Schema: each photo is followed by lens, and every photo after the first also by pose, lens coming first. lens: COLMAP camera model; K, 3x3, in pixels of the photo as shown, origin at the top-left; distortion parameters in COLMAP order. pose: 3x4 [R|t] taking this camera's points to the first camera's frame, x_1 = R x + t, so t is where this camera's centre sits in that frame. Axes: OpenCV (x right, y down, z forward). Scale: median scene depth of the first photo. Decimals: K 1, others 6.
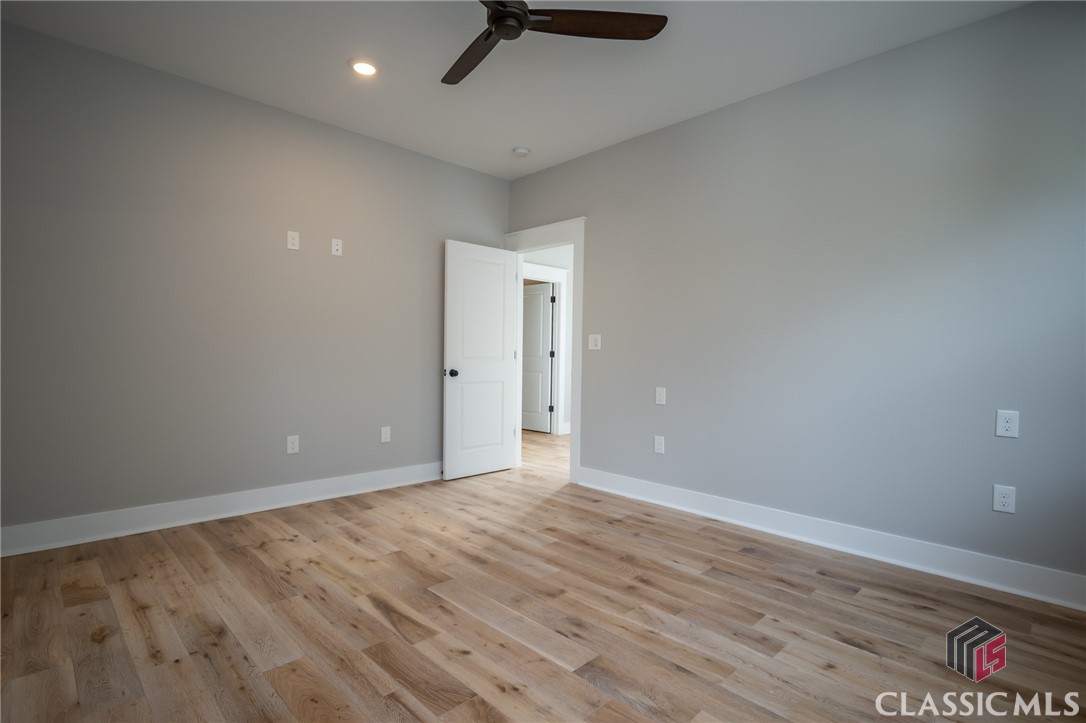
lens RADIAL K [[527.1, 0, 554.9], [0, 527.1, 364.8], [0, 0, 1]] dist [0.007919, -0.005115]
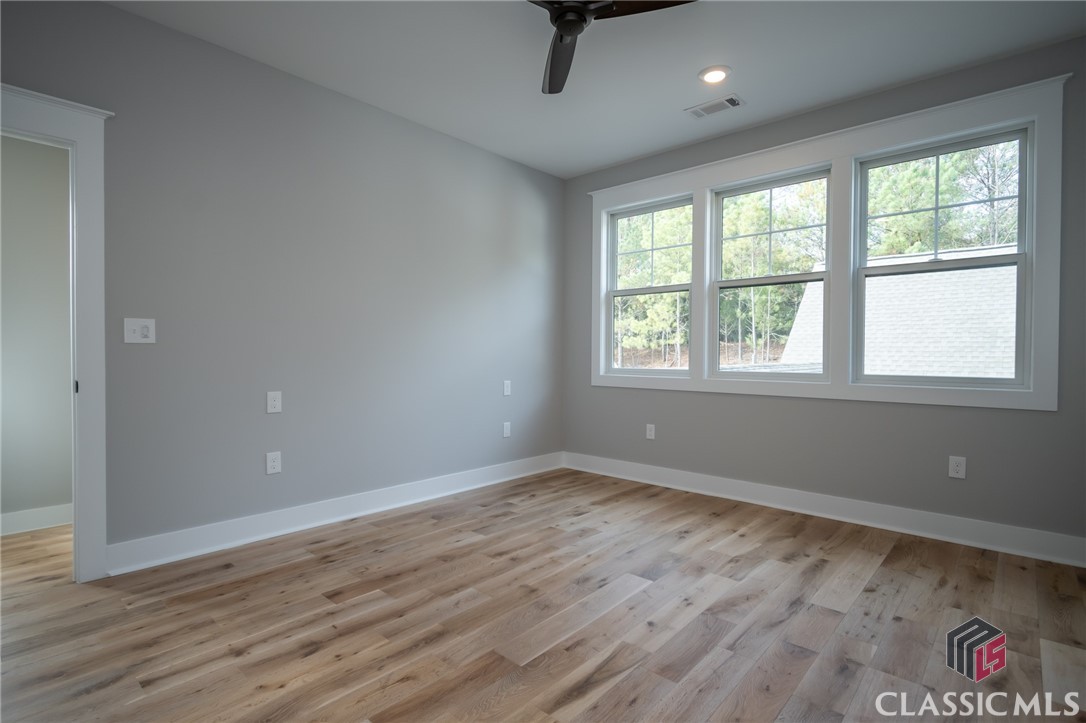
lens RADIAL K [[527.1, 0, 537.6], [0, 527.1, 359.2], [0, 0, 1]] dist [0.007919, -0.005115]
pose [[-0.039217, -0.027191, 0.998861, -0.931861], [0.012643, 0.999536, 0.027706, -0.035714], [-0.999151, 0.013715, -0.038855, 0.942405]]
